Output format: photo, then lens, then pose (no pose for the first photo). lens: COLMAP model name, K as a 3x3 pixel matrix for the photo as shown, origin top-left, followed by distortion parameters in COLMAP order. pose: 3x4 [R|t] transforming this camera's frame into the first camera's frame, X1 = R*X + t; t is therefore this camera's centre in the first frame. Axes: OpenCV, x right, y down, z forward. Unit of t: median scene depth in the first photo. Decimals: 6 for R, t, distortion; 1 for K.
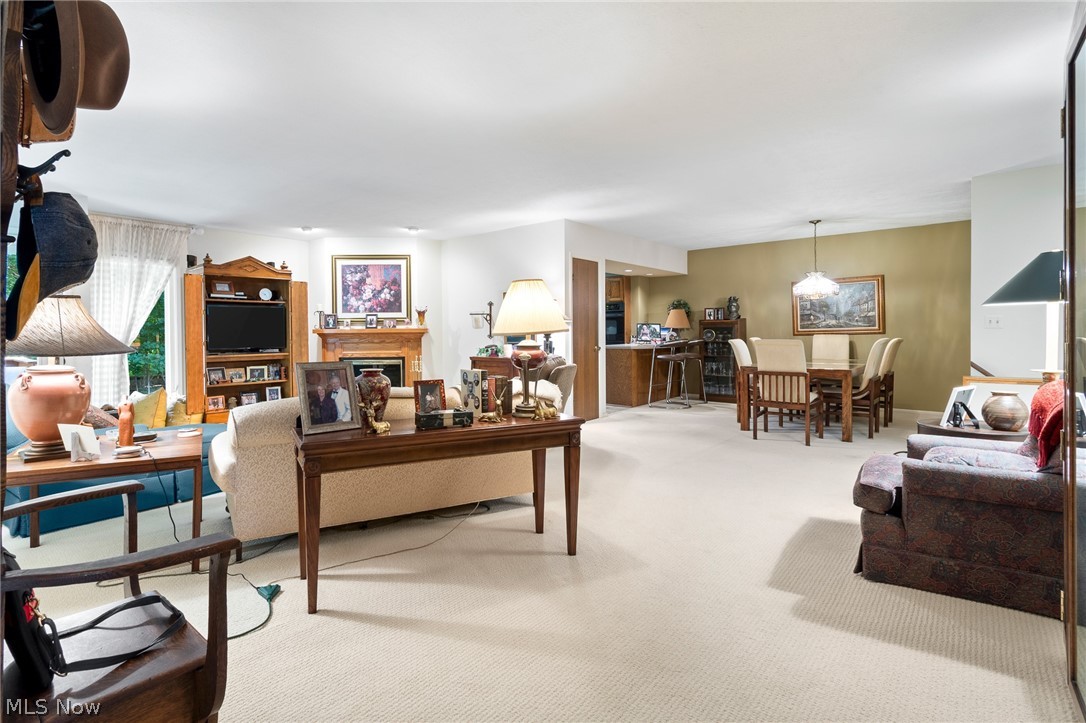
lens RADIAL K [[485.5, 0, 522.7], [0, 485.5, 337.2], [0, 0, 1]] dist [0.001107, -0.000018]
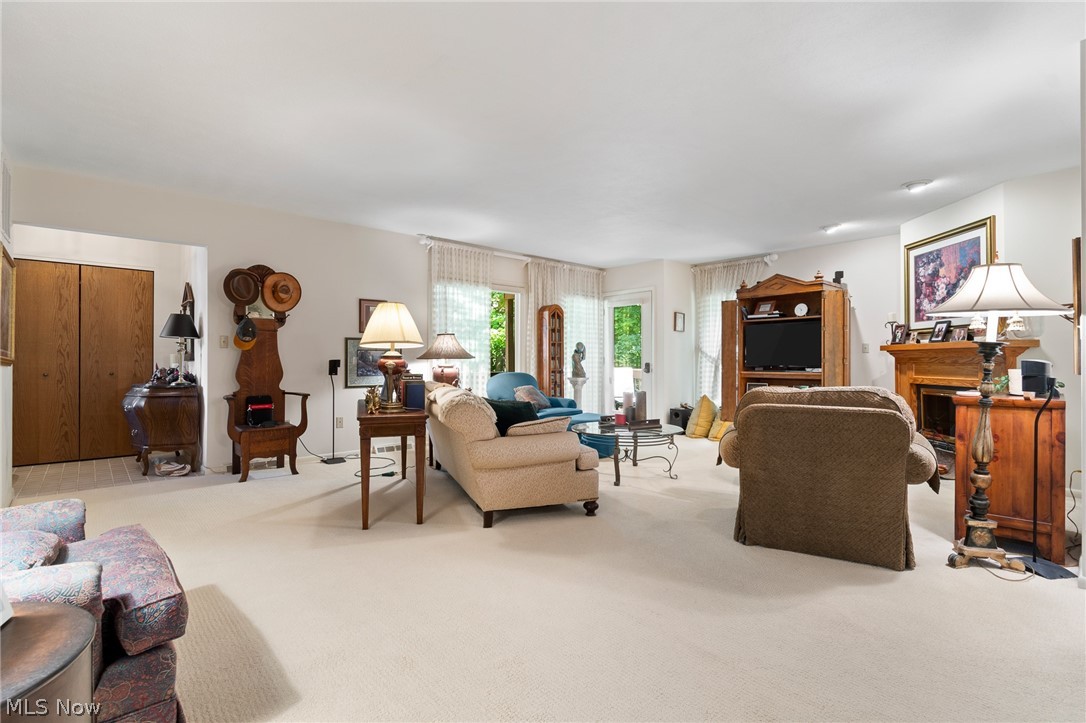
lens RADIAL K [[506.5, 0, 542.6], [0, 506.5, 360.8], [0, 0, 1]] dist [-0.001234, -0.000182]
pose [[-0.091132, 0.008045, -0.995806, 0.434336], [-0.007529, 0.999933, 0.008767, 0.005457], [0.995810, 0.008297, -0.091065, 0.514024]]
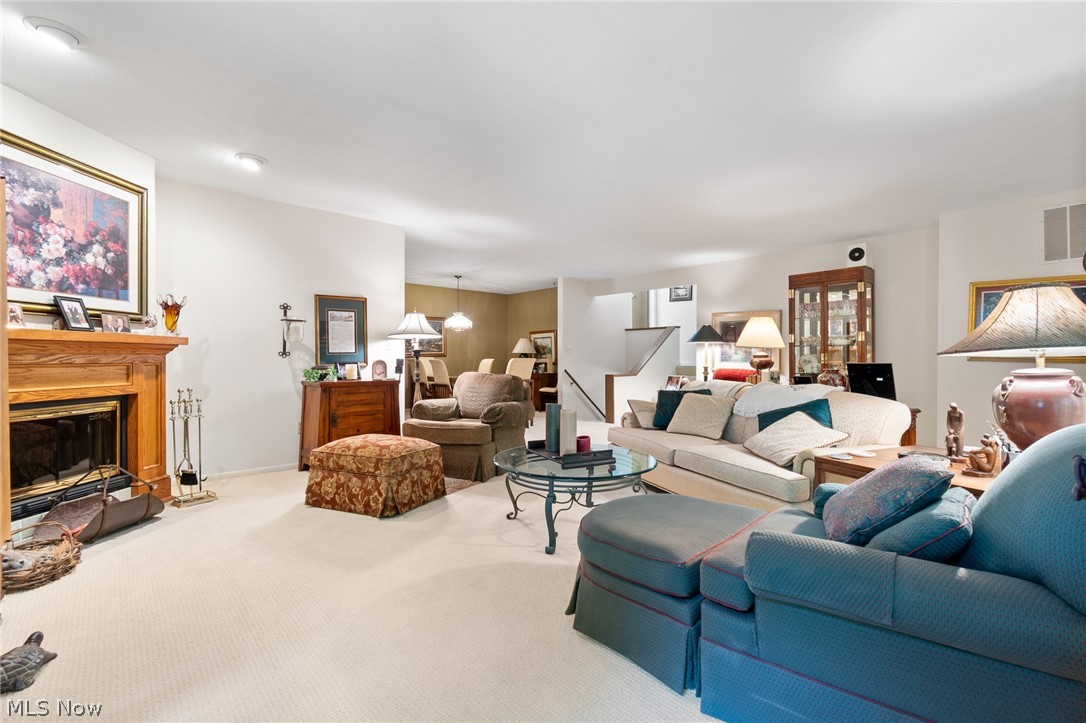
lens RADIAL K [[485.5, 0, 541.5], [0, 485.5, 358.3], [0, 0, 1]] dist [0.001107, -0.000018]
pose [[0.093720, 0.008610, 0.995561, -0.693135], [0.008470, 0.999920, -0.009445, 0.013459], [-0.995563, 0.009318, 0.093639, 0.550768]]
